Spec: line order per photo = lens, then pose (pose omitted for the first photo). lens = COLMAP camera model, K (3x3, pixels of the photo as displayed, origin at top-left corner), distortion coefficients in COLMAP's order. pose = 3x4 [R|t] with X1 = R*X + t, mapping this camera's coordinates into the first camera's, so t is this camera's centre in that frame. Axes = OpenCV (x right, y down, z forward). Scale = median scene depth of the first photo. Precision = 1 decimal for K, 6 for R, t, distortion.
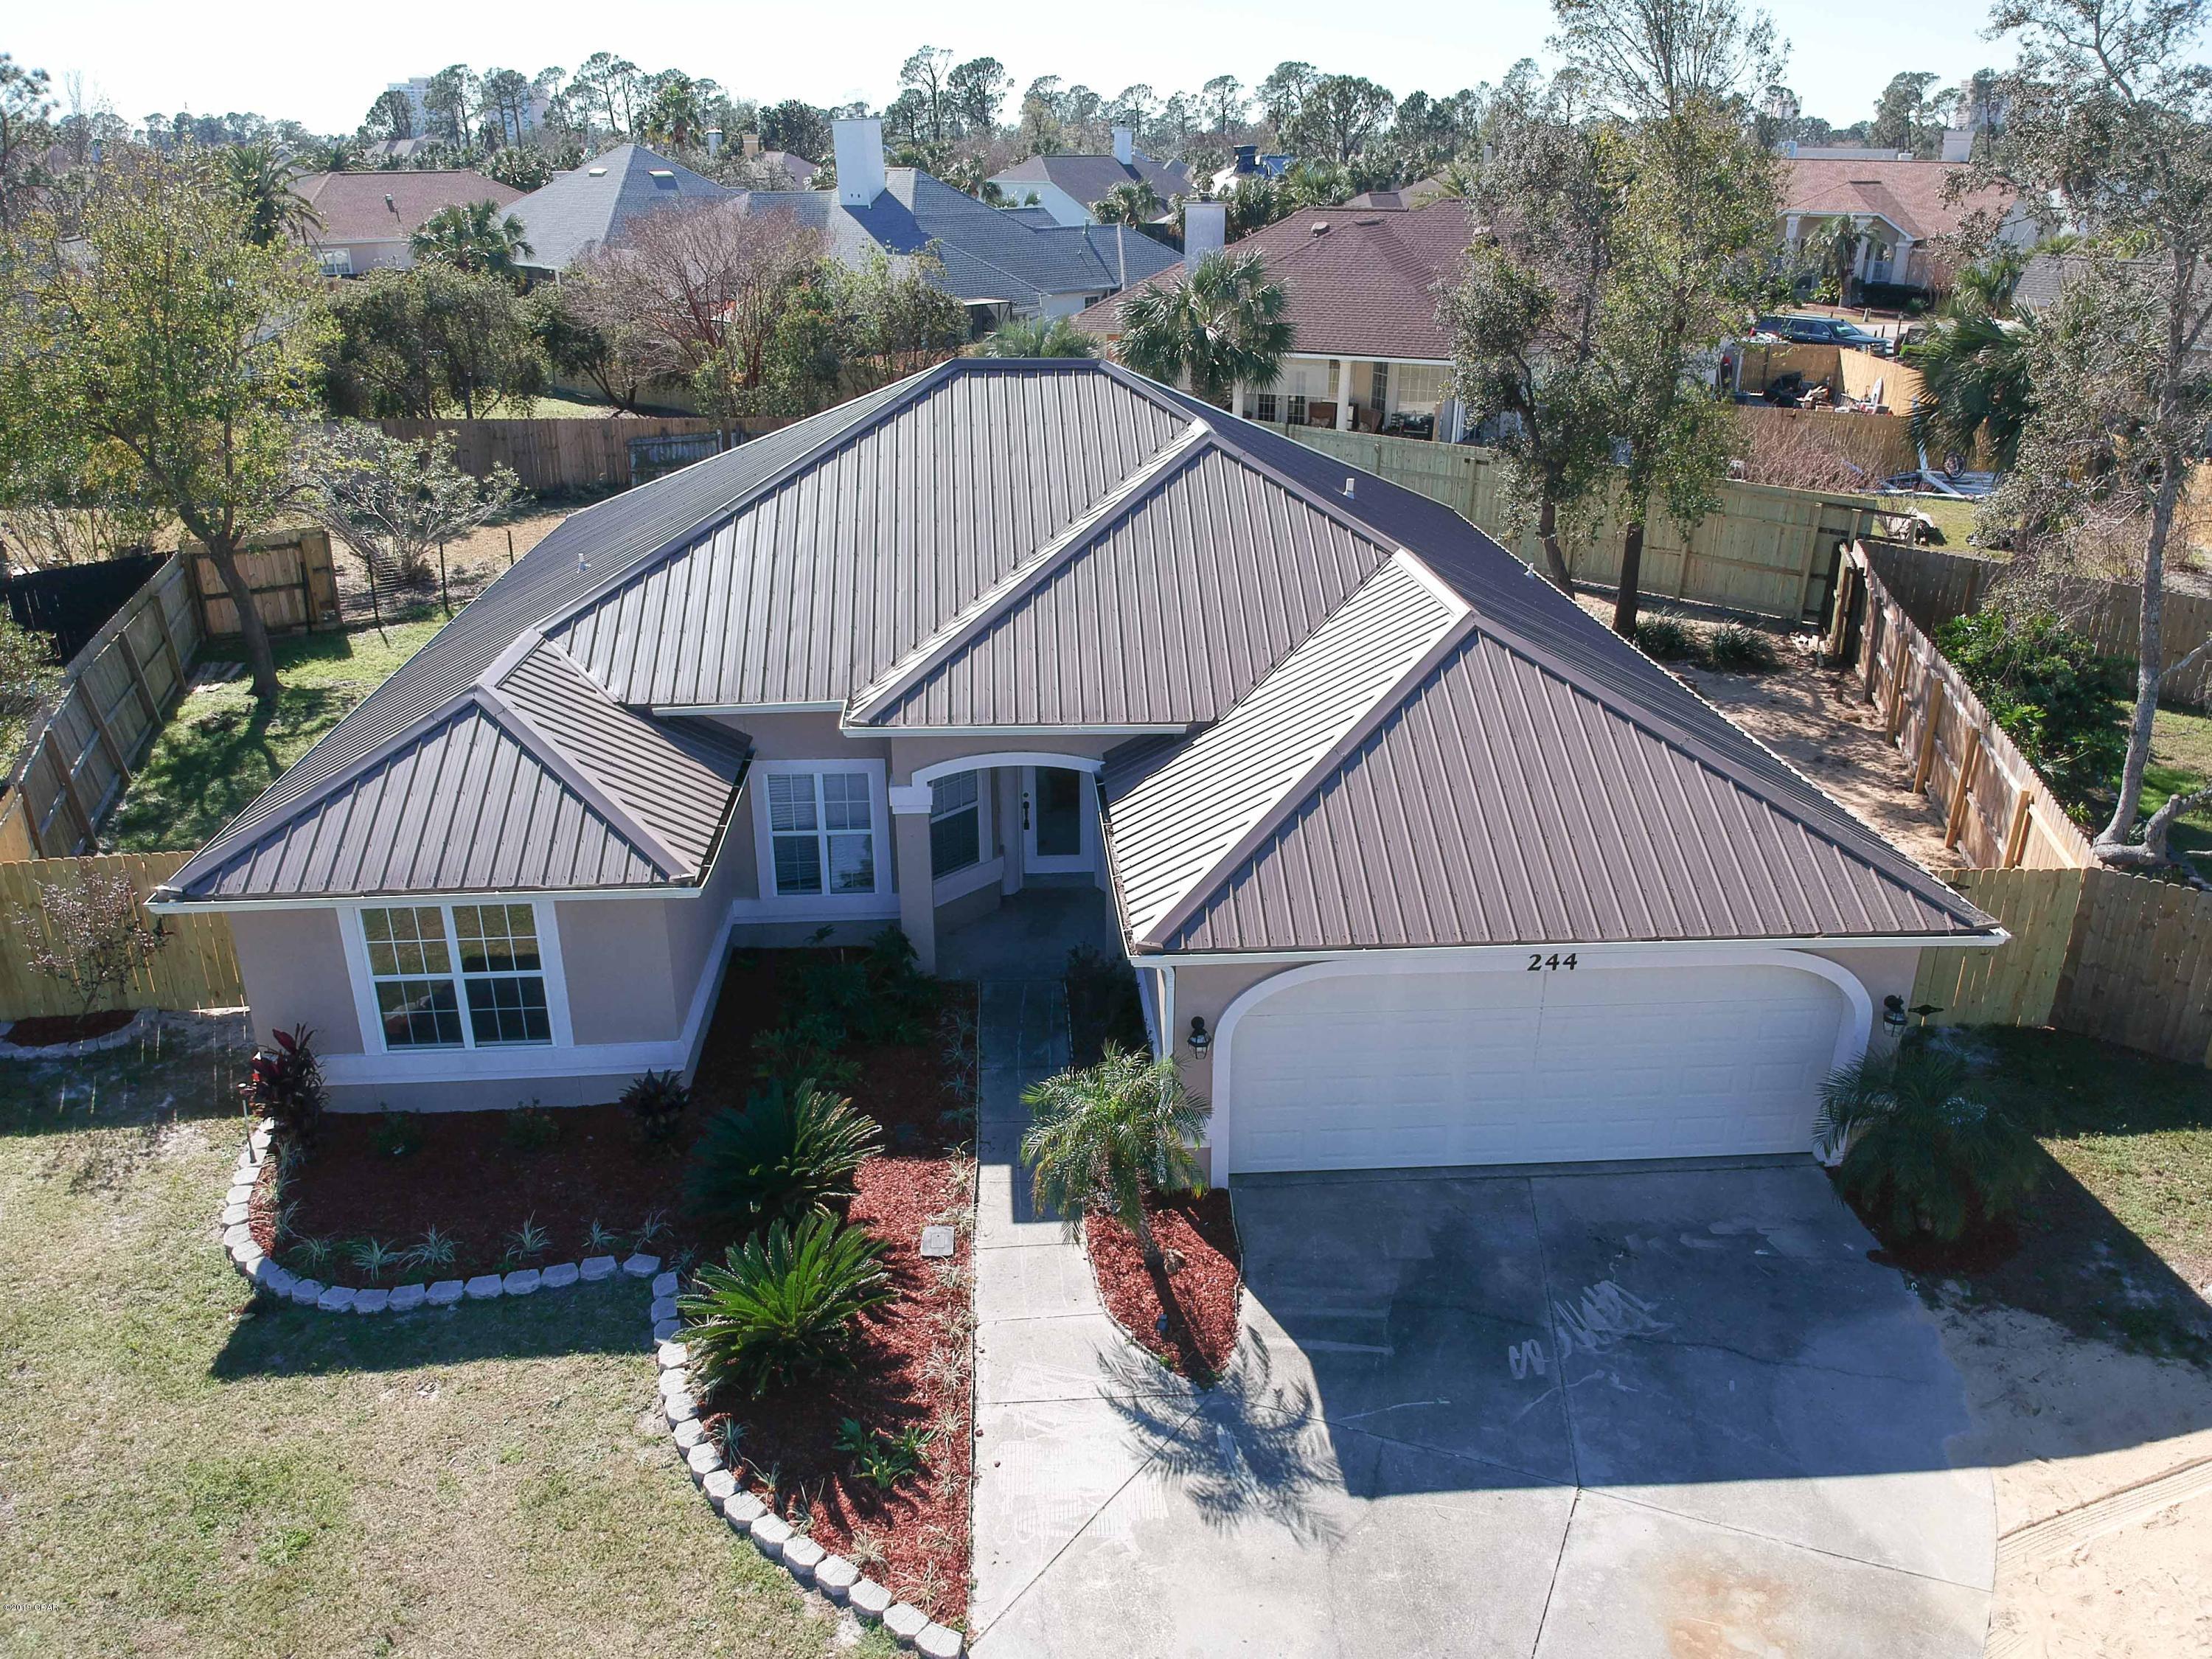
lens RADIAL K [[1605.8, 0, 1117.4], [0, 1605.8, 836.5], [0, 0, 1]] dist [0.126056, -0.227506]
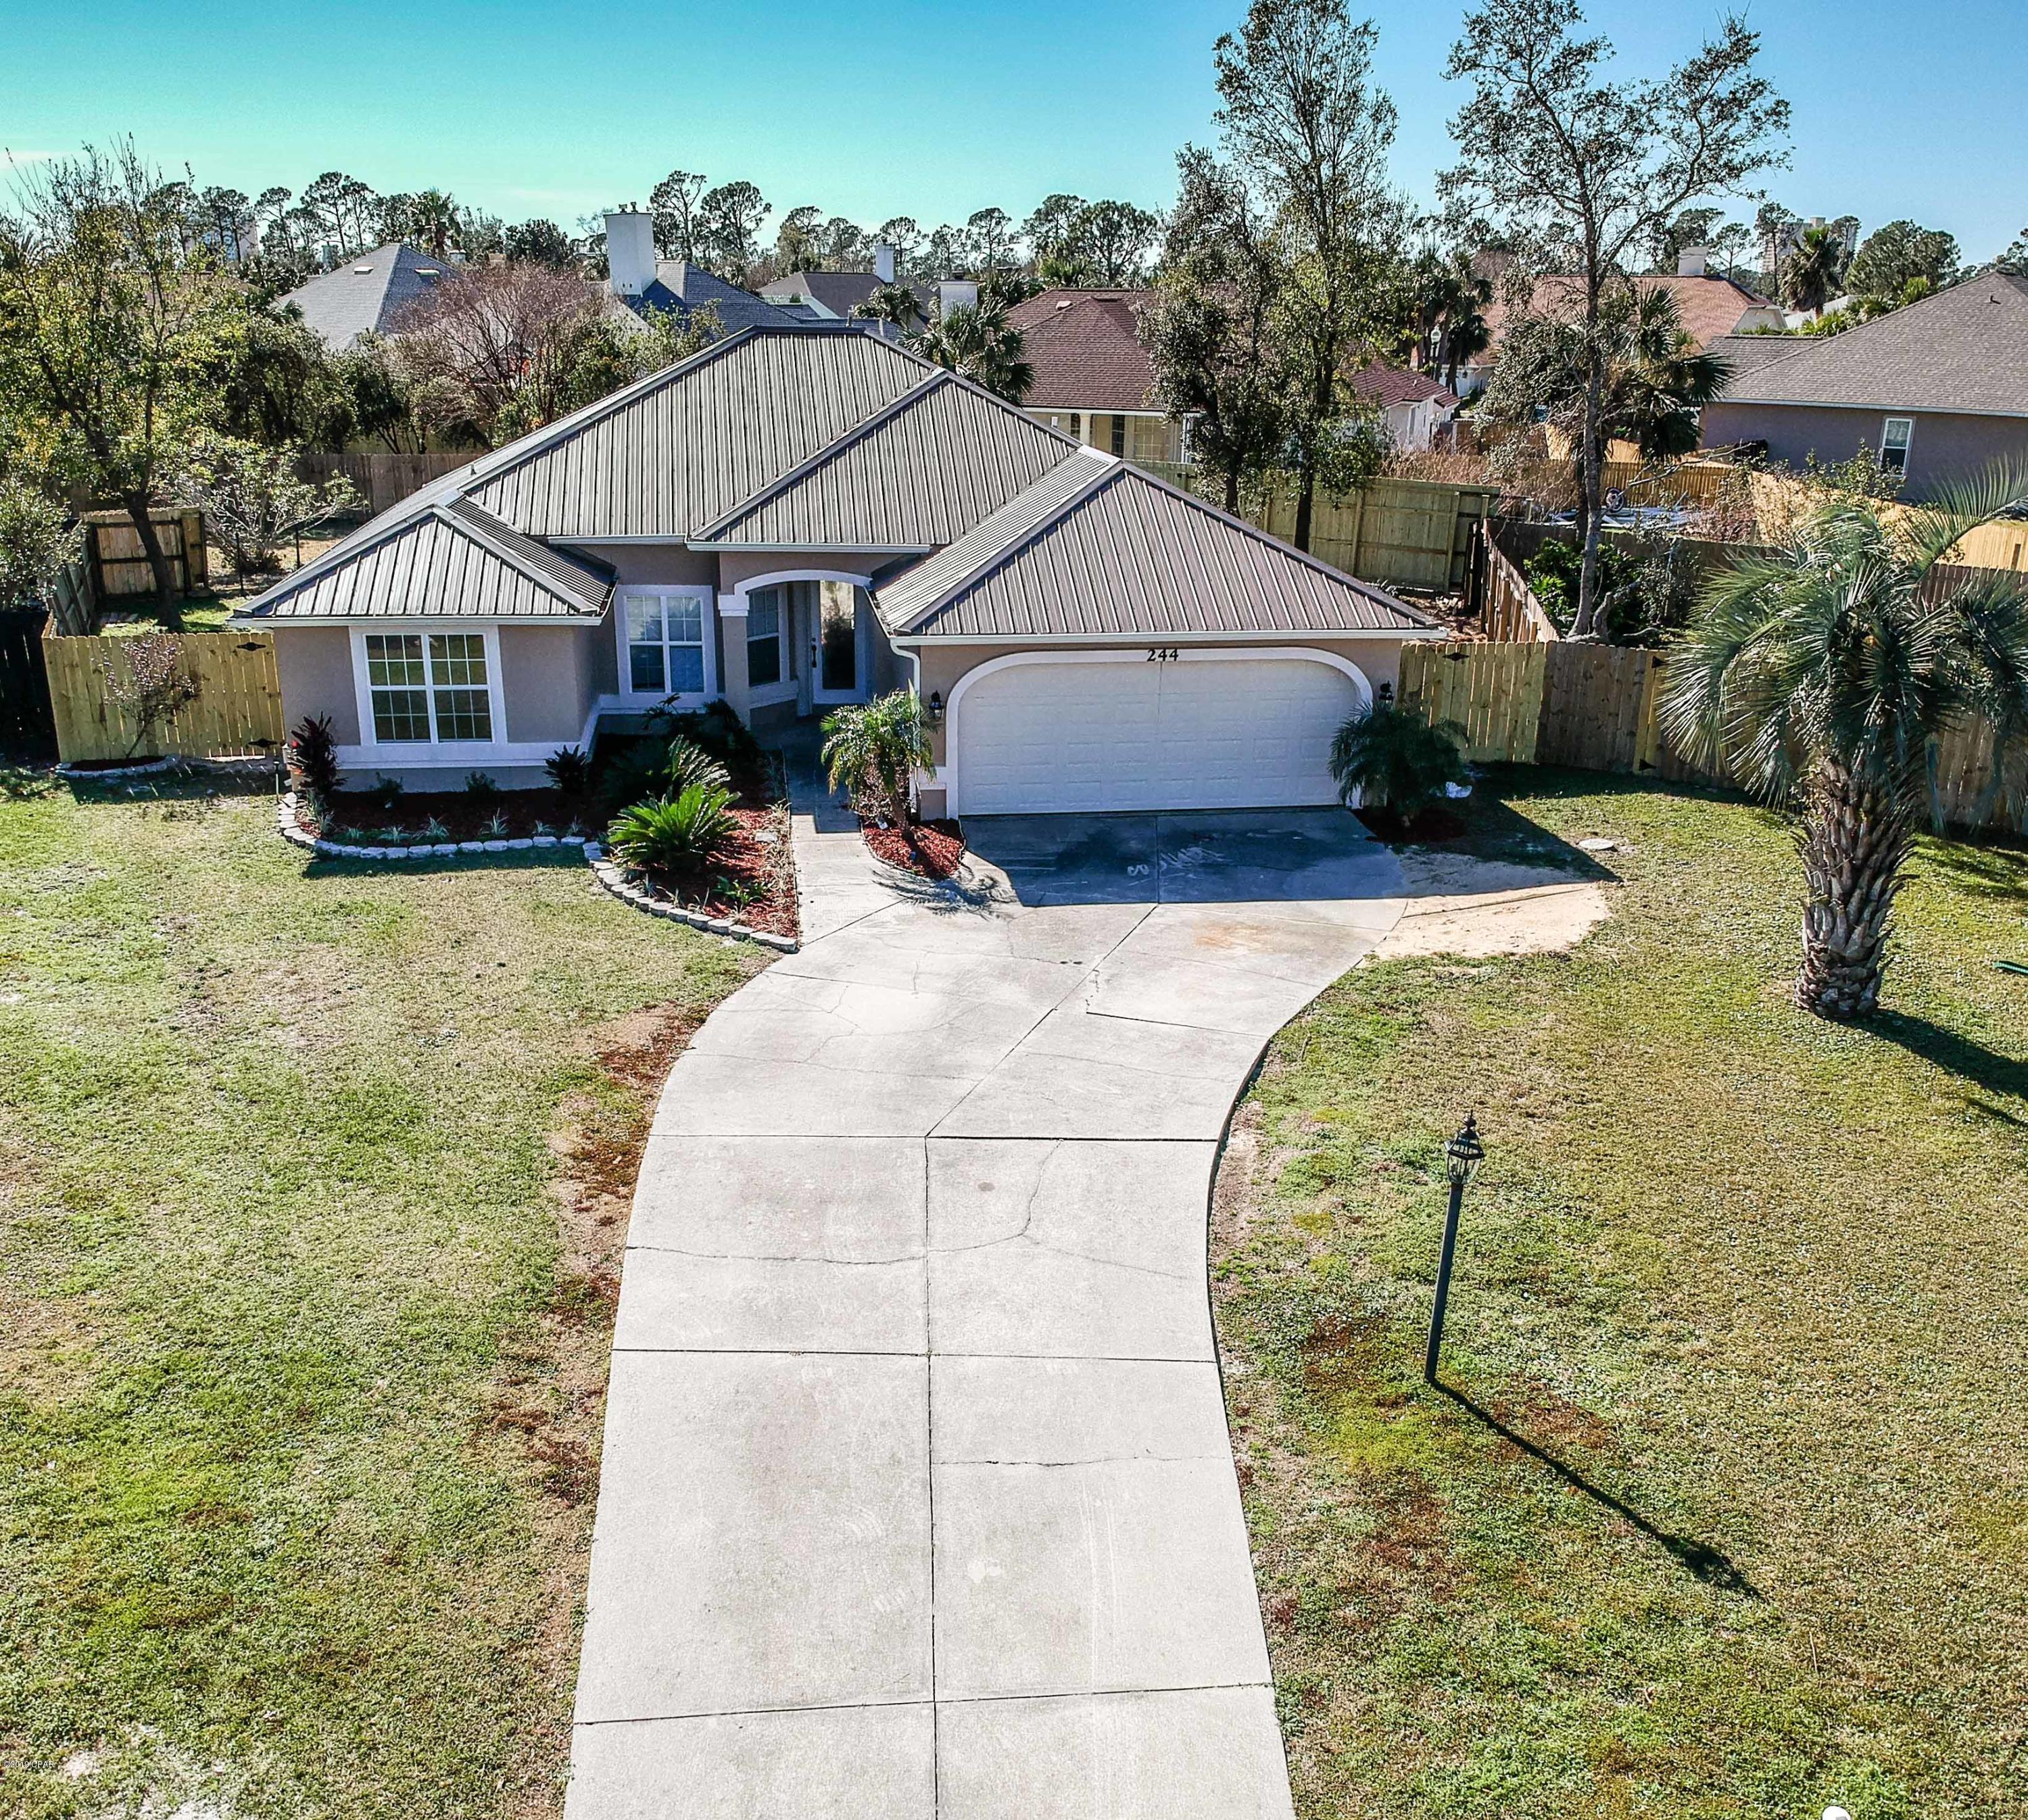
lens RADIAL K [[1795.9, 0, 1001.6], [0, 1795.9, 910.8], [0, 0, 1]] dist [0.116236, -0.214379]
pose [[0.997986, -0.014707, 0.061711, 0.002181], [0.019099, 0.997279, -0.071199, 0.218881], [-0.060496, 0.072234, 0.995551, -0.340195]]
